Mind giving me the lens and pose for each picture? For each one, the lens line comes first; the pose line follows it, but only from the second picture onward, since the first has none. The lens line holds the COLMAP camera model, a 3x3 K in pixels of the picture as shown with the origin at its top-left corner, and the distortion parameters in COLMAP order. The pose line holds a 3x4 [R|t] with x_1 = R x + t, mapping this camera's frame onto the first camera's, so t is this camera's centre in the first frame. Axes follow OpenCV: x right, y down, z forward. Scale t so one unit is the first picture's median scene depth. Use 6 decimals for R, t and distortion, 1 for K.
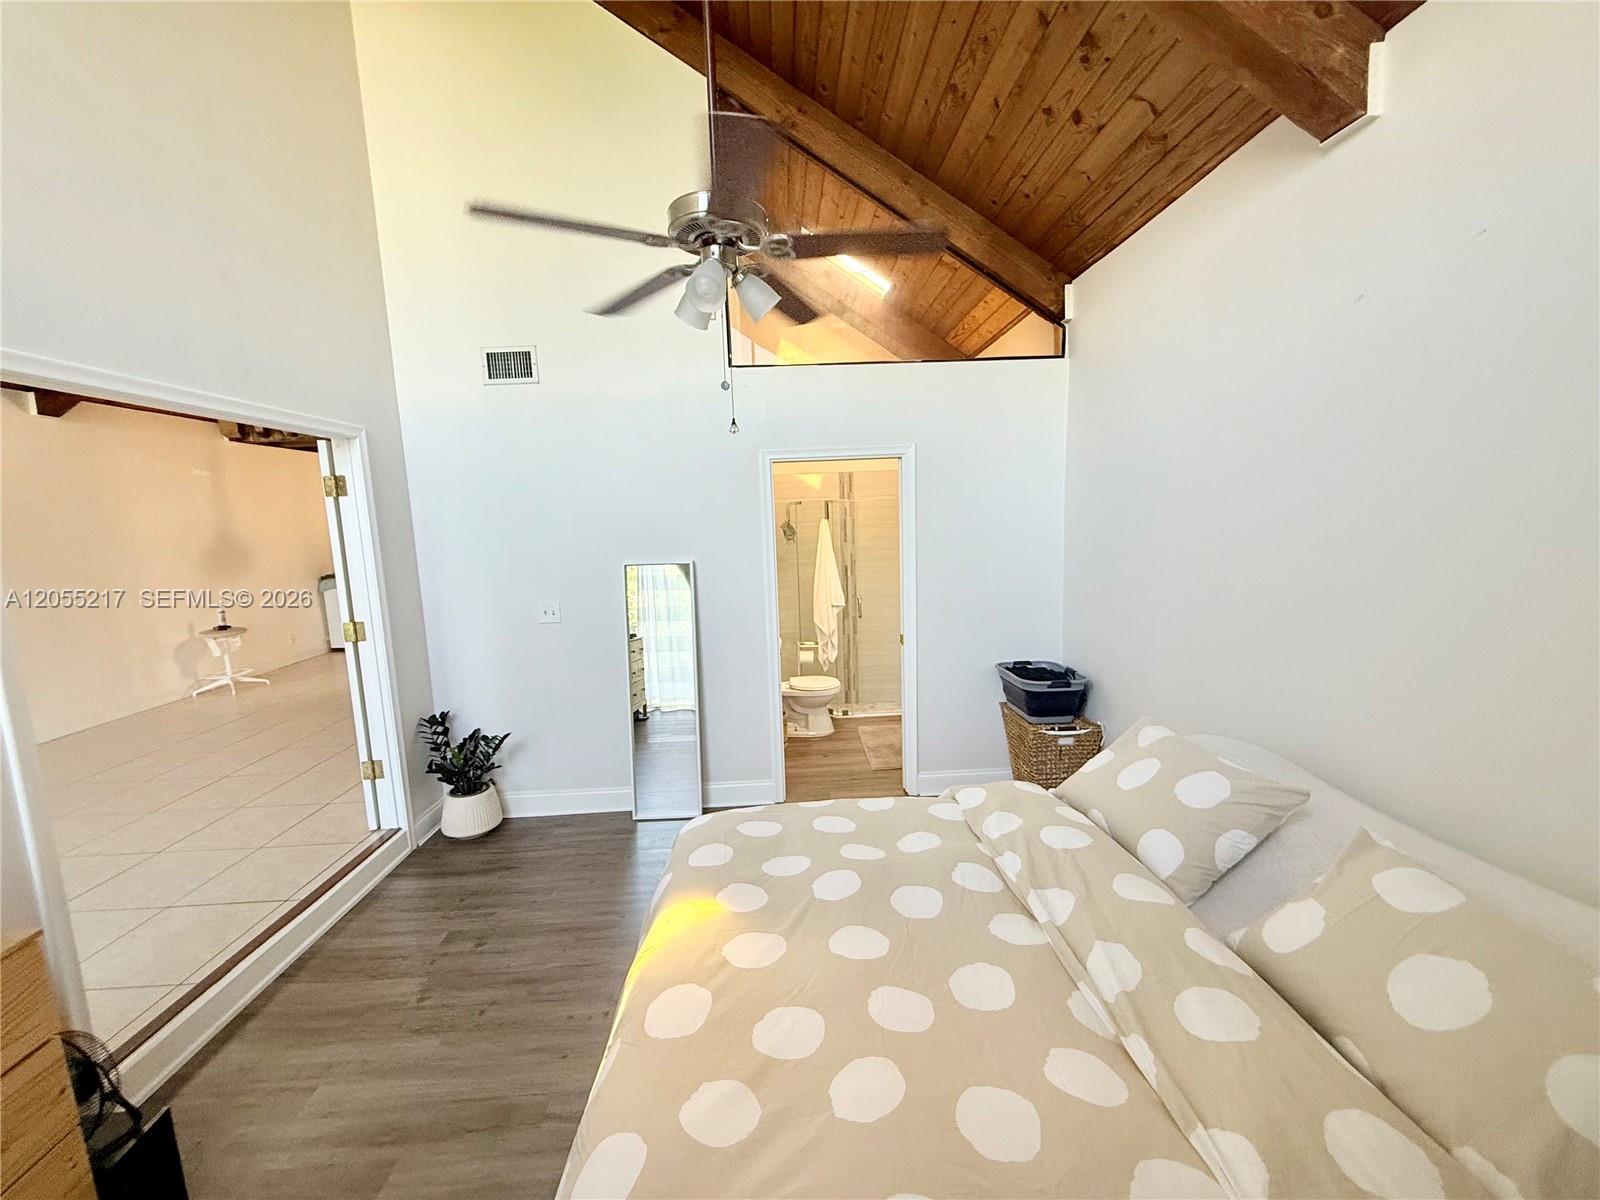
lens RADIAL K [[642.6, 0, 801.9], [0, 642.6, 603.0], [0, 0, 1]] dist [-0.000850, 0.000001]
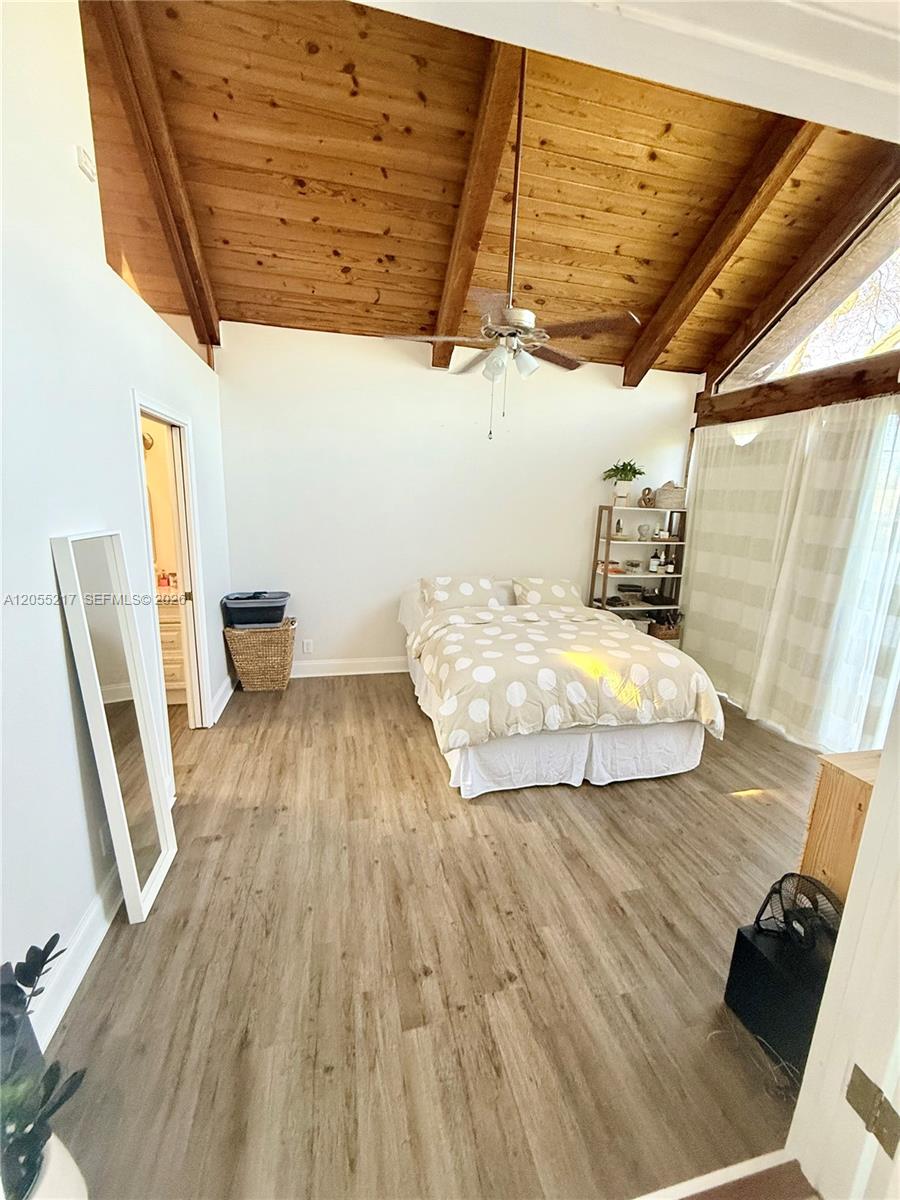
lens RADIAL K [[481.9, 0, 449.1], [0, 481.9, 600.4], [0, 0, 1]] dist [-0.000850, 0.000001]
pose [[-0.192583, -0.176562, 0.965266, -1.140533], [0.108014, 0.973888, 0.199689, -0.084804], [-0.975318, 0.142719, -0.168483, 1.102818]]
